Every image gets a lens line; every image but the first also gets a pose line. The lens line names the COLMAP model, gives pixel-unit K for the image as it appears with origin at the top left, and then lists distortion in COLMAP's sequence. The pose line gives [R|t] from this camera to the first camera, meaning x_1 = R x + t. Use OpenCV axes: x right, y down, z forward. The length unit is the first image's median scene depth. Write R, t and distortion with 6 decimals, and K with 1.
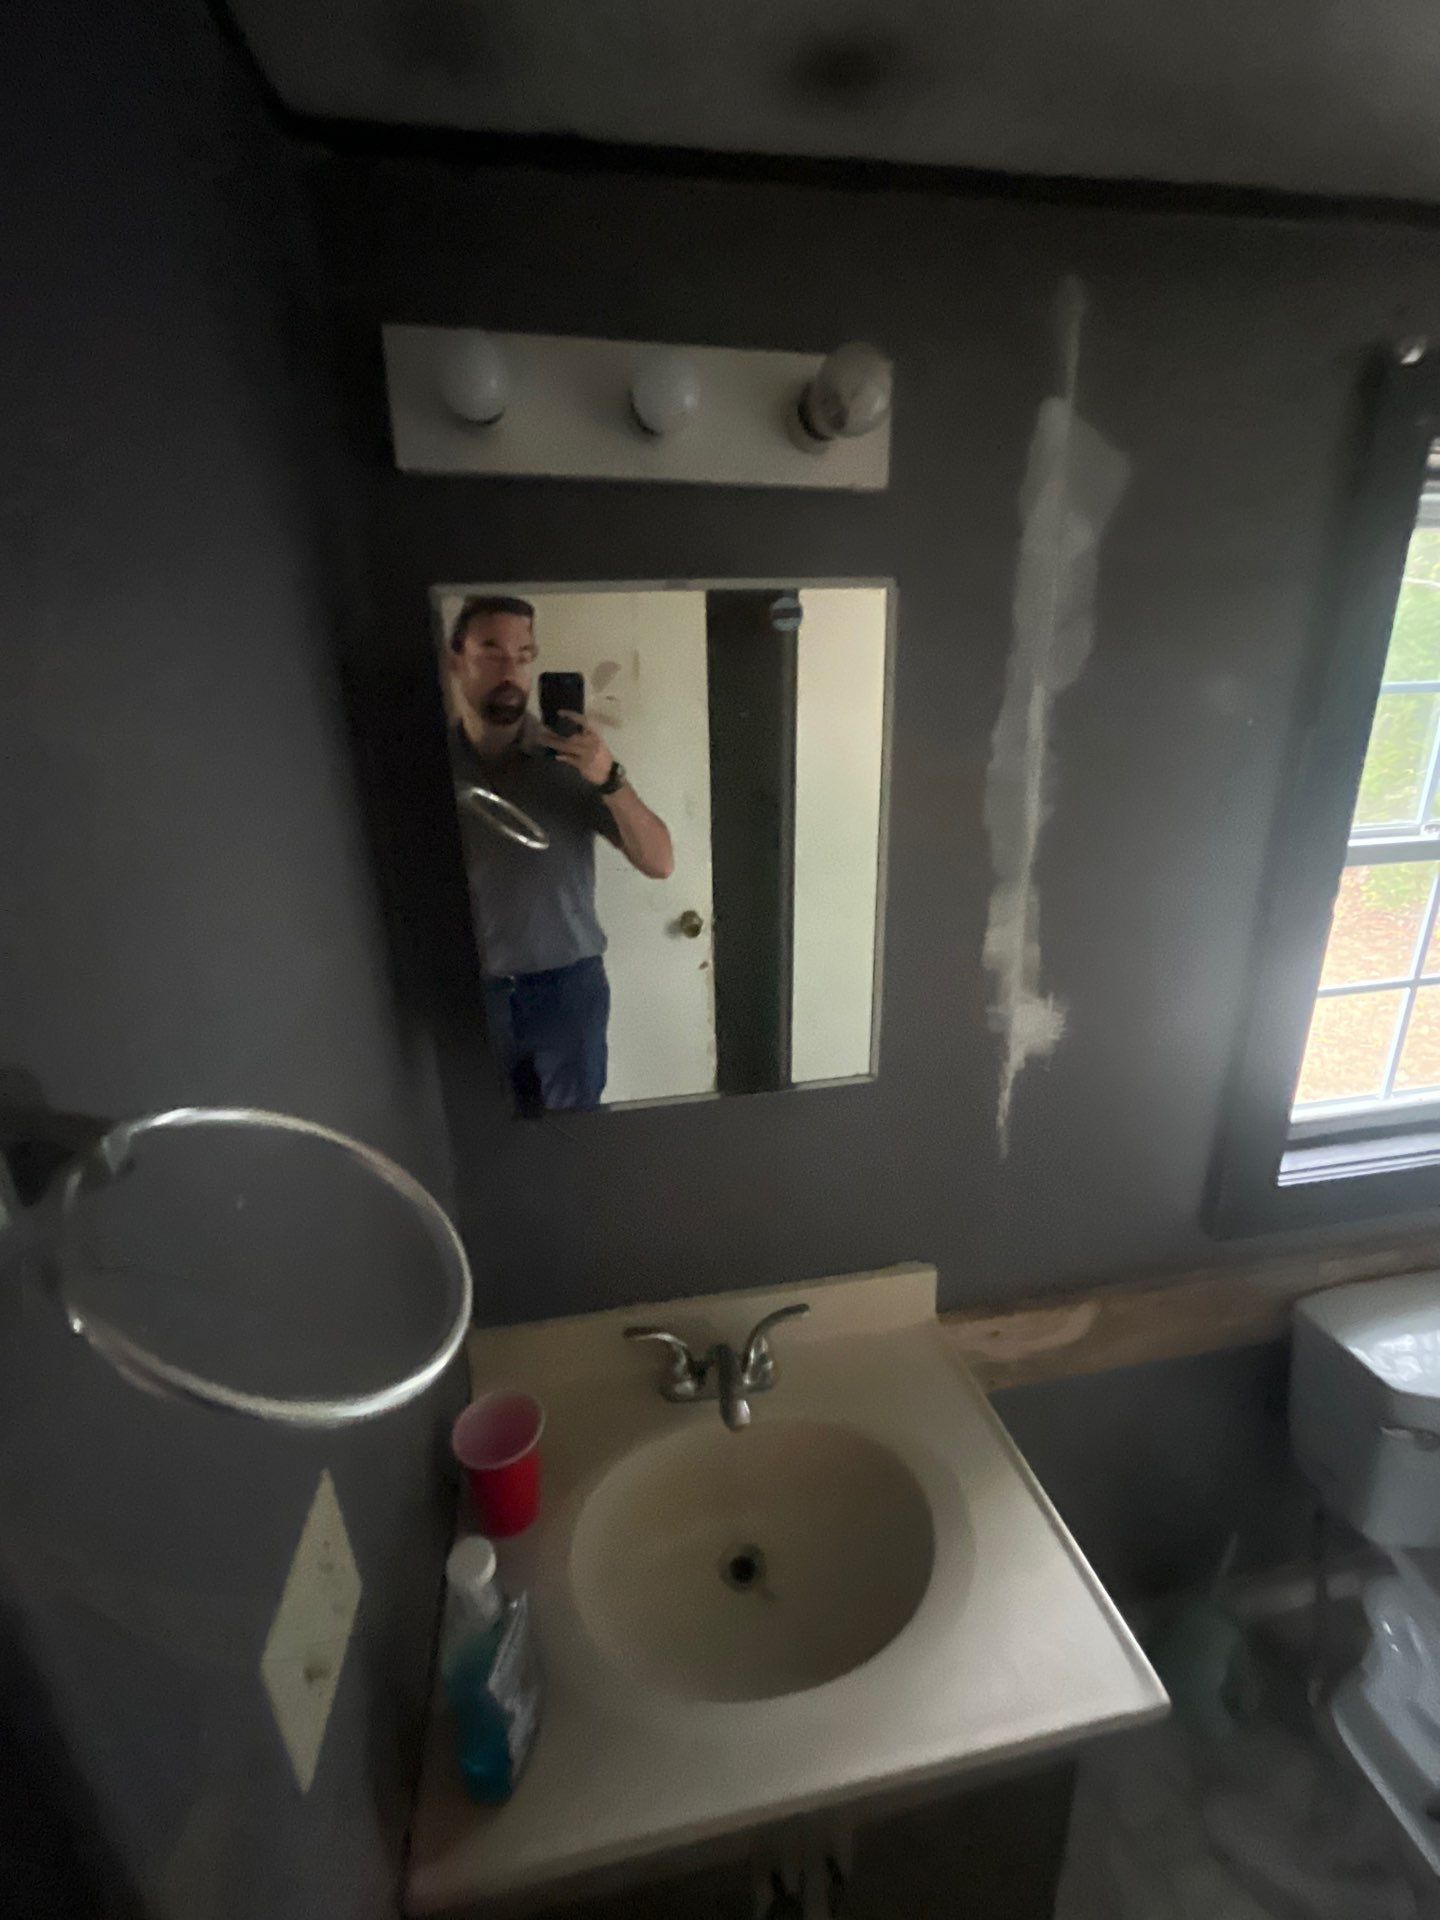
lens RADIAL K [[778.9, 0, 715.2], [0, 778.9, 955.7], [0, 0, 1]] dist [-0.002773, -0.000107]
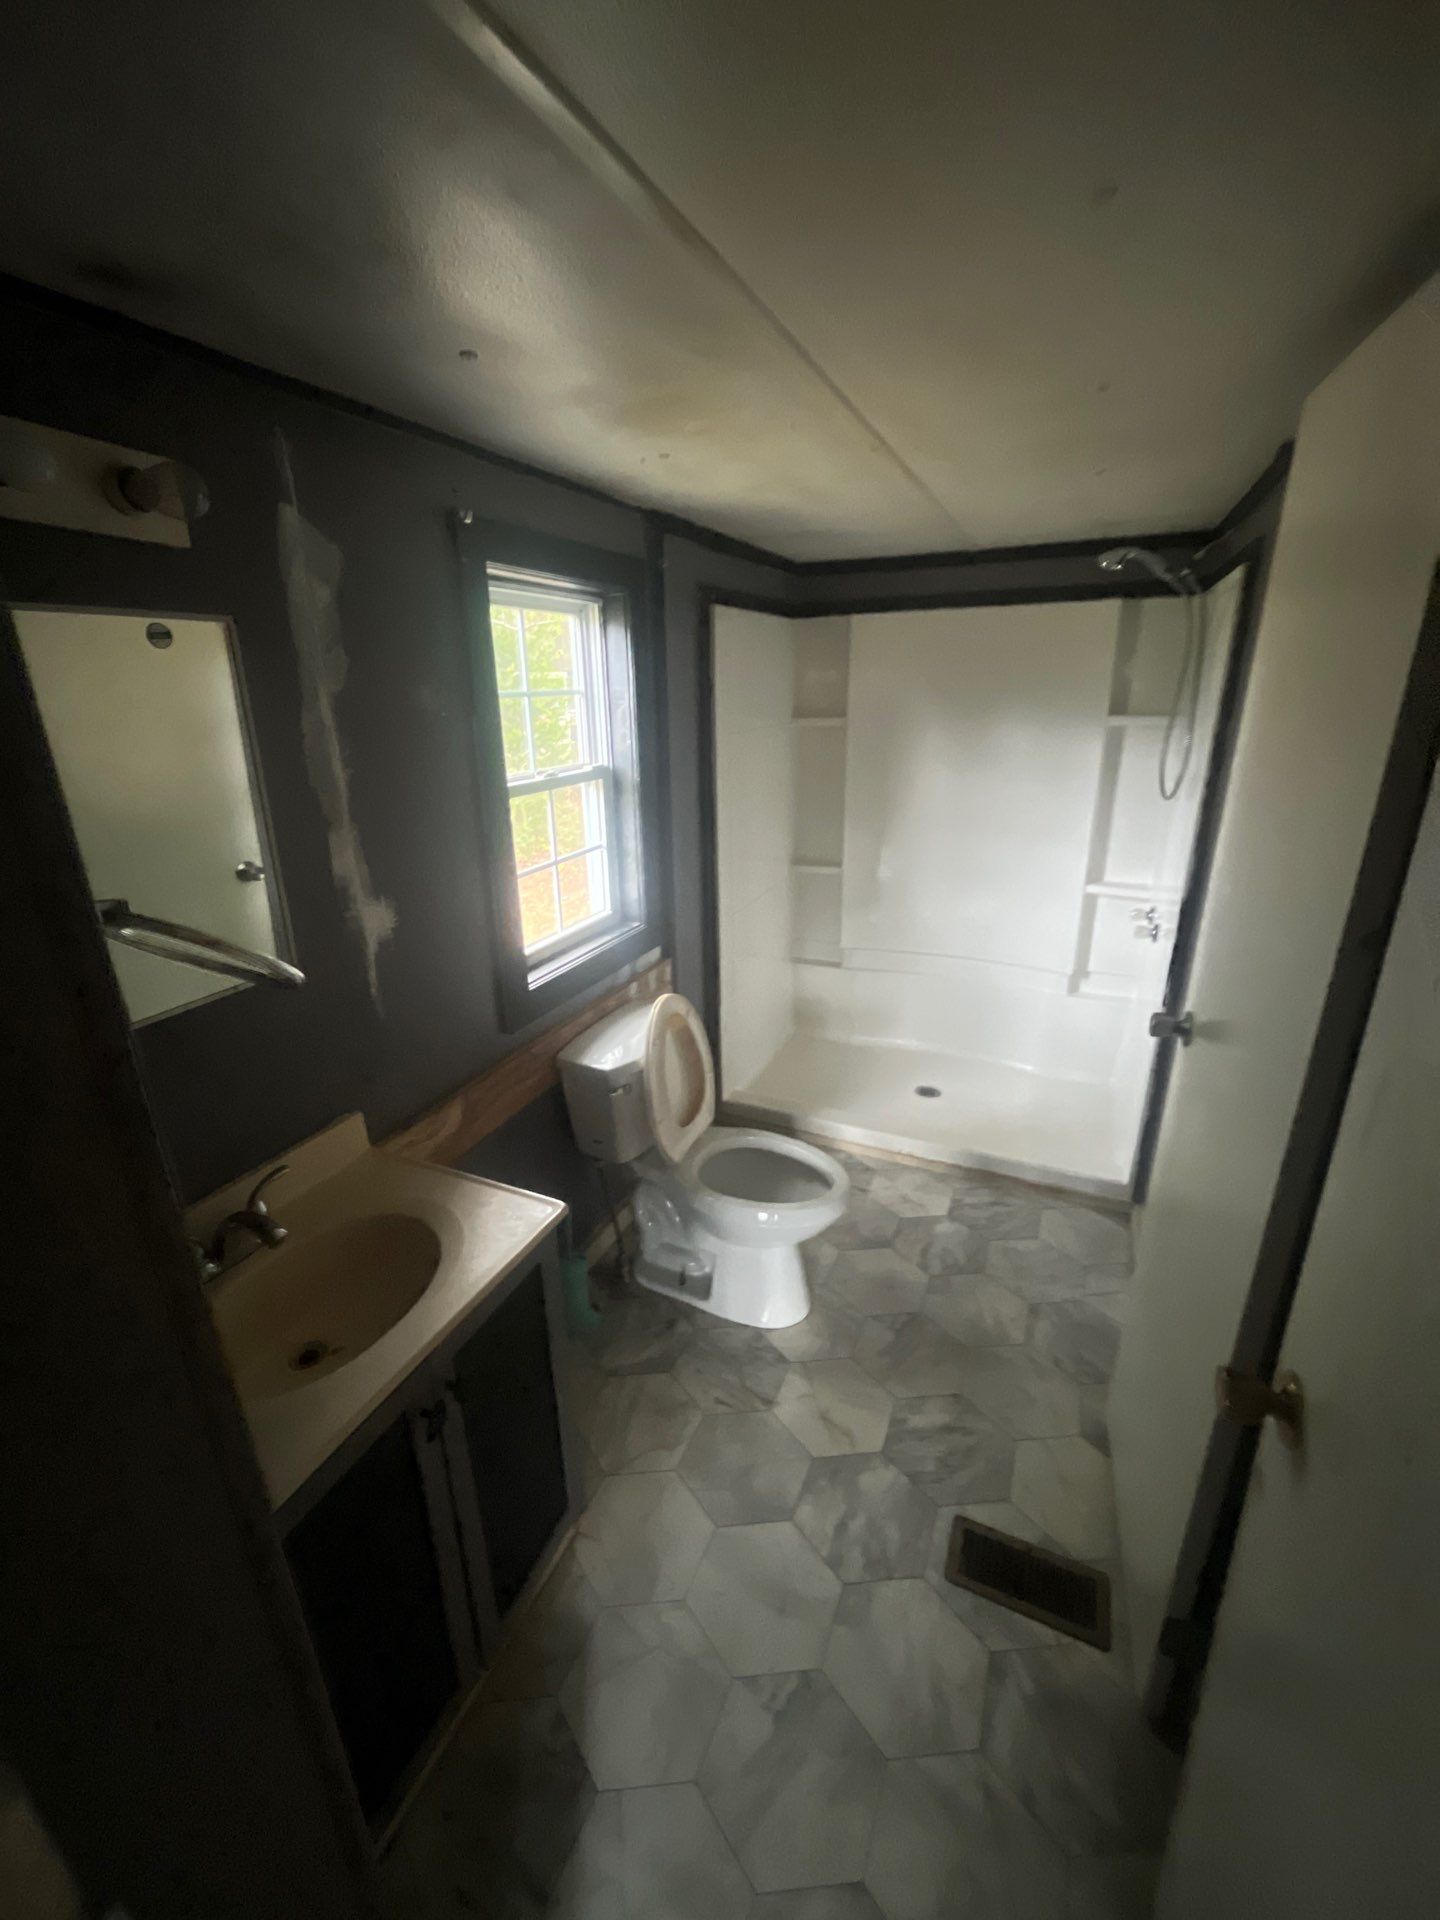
lens RADIAL K [[778.9, 0, 715.2], [0, 778.9, 955.7], [0, 0, 1]] dist [-0.002773, -0.000107]
pose [[0.564256, -0.249168, 0.787102, -0.408153], [0.245415, 0.960897, 0.128252, 0.123559], [-0.788281, 0.120800, 0.603342, -0.388113]]
